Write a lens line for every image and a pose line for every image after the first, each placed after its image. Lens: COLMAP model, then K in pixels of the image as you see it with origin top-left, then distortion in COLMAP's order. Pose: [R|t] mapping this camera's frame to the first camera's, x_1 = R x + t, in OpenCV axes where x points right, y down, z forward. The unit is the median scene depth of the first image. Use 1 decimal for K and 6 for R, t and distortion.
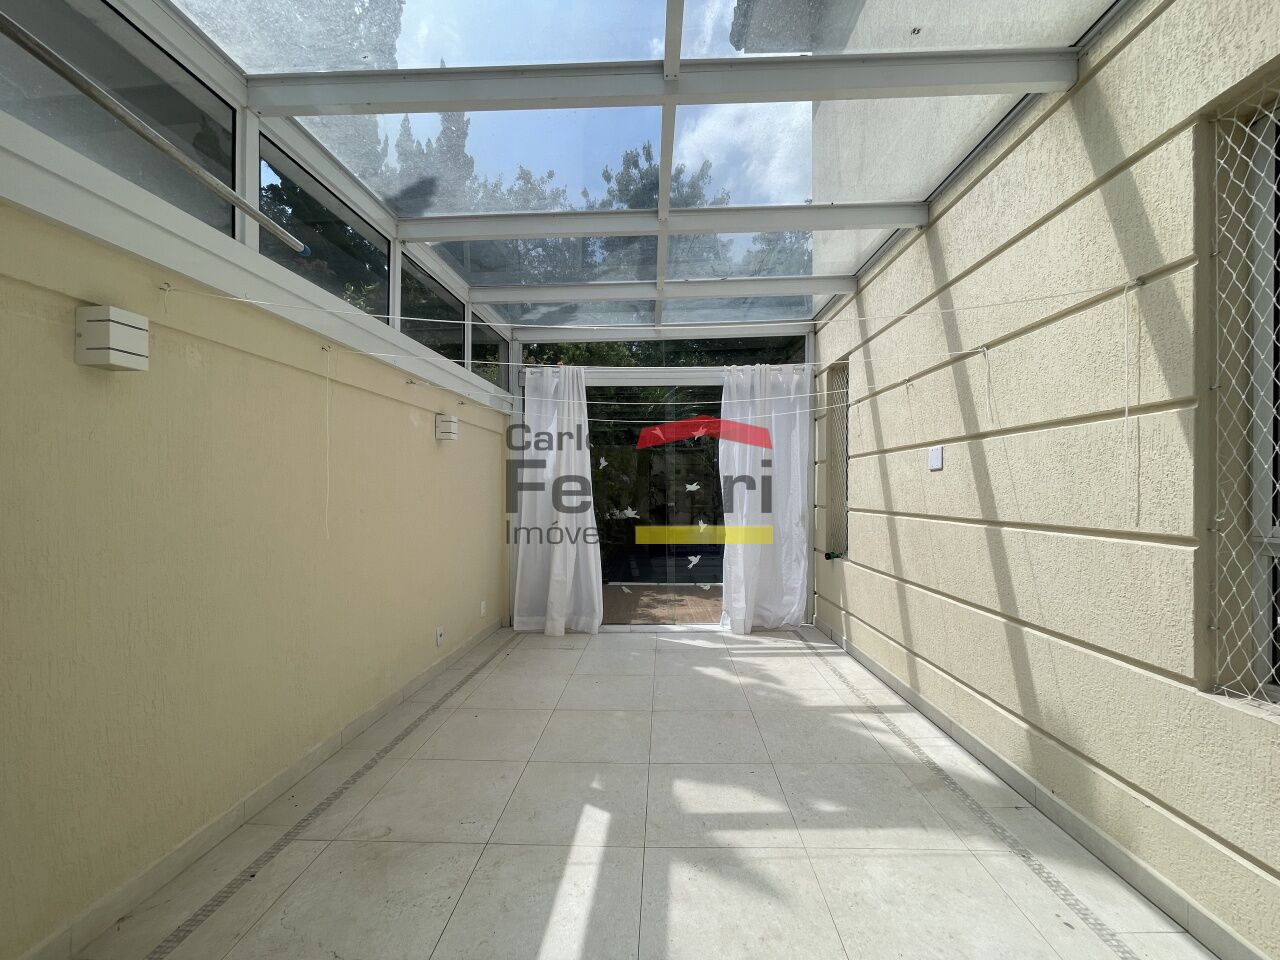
lens RADIAL K [[517.0, 0, 647.8], [0, 517.0, 480.6], [0, 0, 1]] dist [-0.006202, -0.000208]
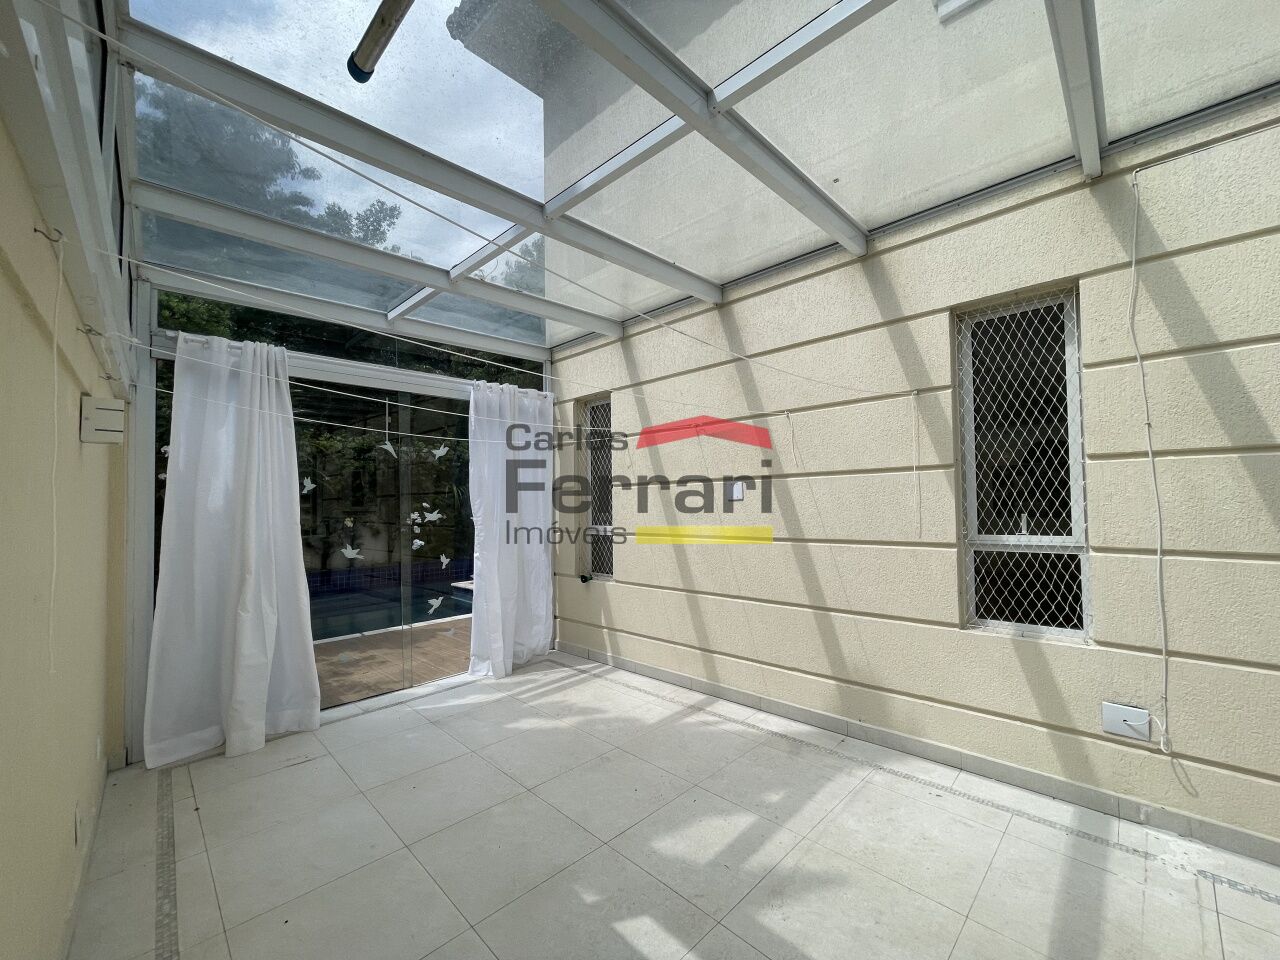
lens RADIAL K [[517.0, 0, 645.0], [0, 517.0, 483.3], [0, 0, 1]] dist [-0.006202, -0.000208]
pose [[0.679466, 0.017044, 0.733509, -0.451567], [0.005161, 0.999594, -0.028007, -0.023986], [-0.733689, 0.022815, 0.679102, 0.264439]]
